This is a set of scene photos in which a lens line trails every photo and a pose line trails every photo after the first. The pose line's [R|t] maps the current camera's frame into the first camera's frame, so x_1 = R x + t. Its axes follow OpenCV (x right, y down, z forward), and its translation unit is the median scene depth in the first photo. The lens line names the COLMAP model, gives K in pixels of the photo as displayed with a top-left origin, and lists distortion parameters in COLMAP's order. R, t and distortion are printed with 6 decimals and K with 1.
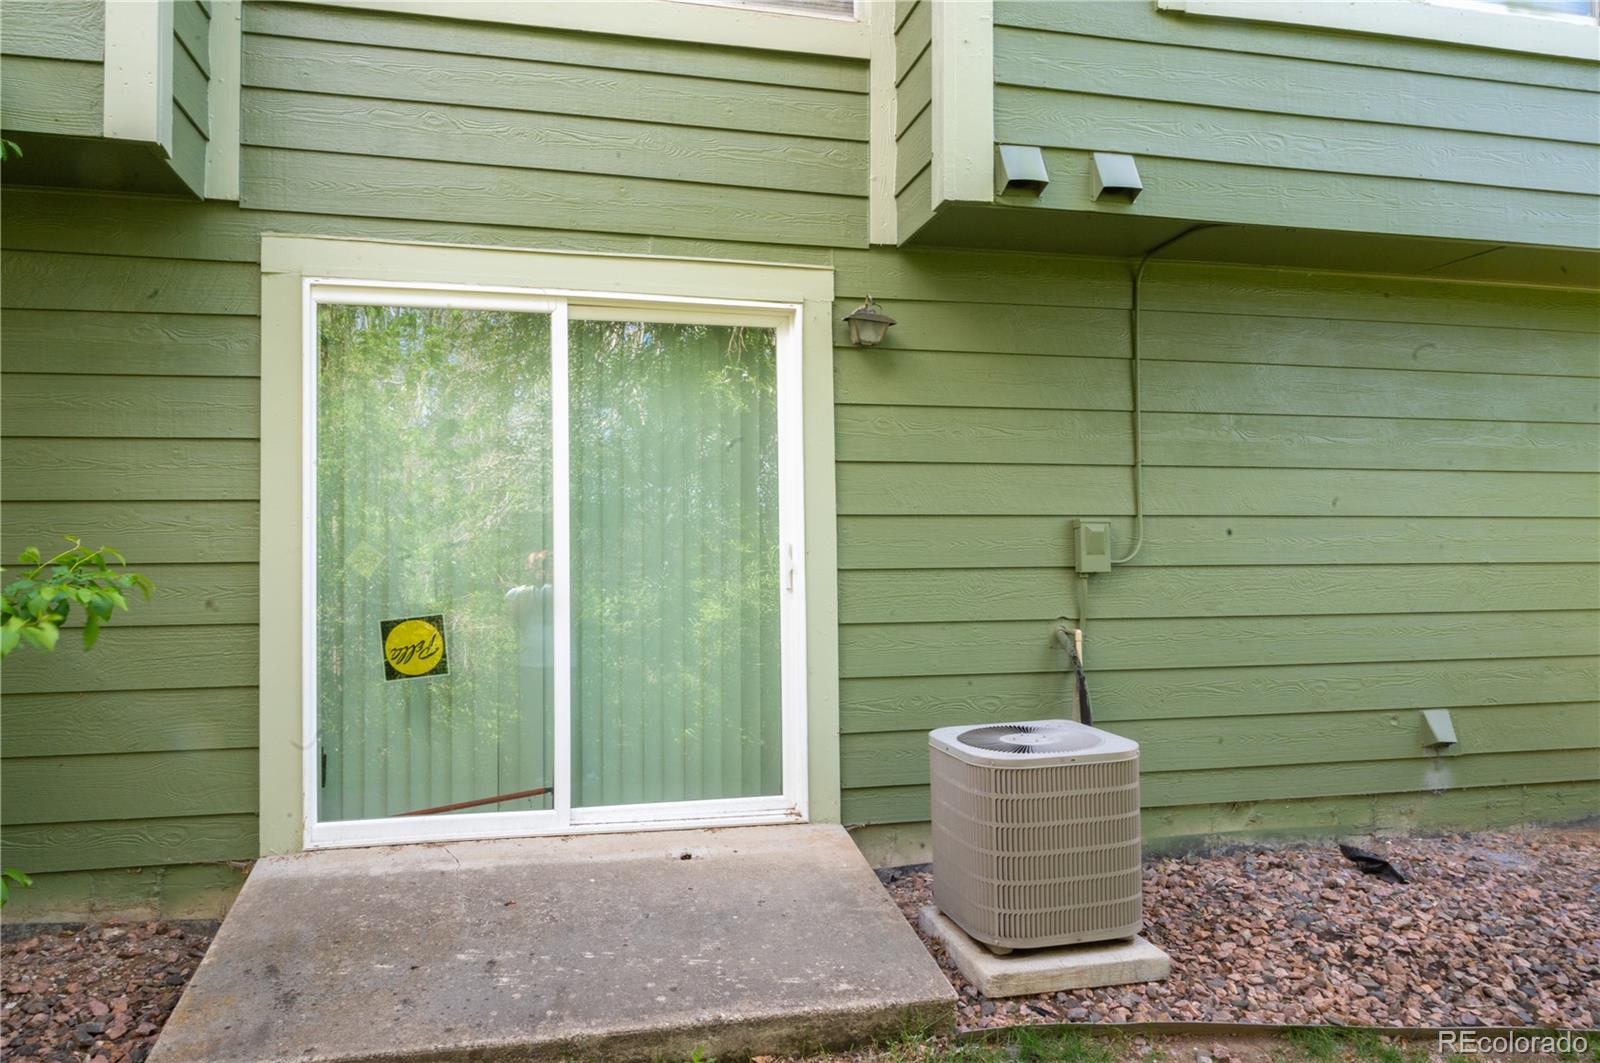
lens RADIAL K [[1060.3, 0, 797.6], [0, 1060.3, 535.8], [0, 0, 1]] dist [-0.004104, 0.001328]
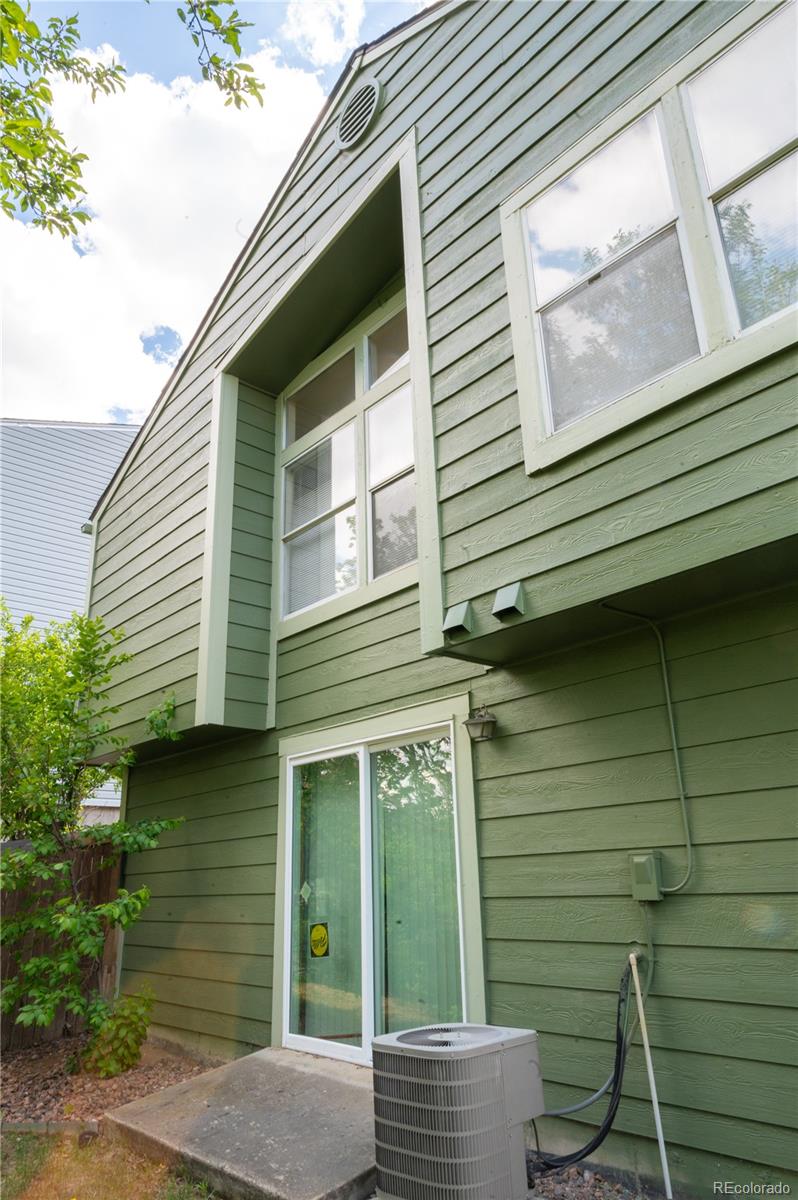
lens RADIAL K [[795.2, 0, 396.7], [0, 795.2, 595.0], [0, 0, 1]] dist [-0.004104, 0.001328]
pose [[0.481679, -0.306802, -0.820888, 1.091354], [0.043441, 0.943923, -0.327295, -0.008164], [0.875270, 0.121991, 0.467996, 0.373433]]
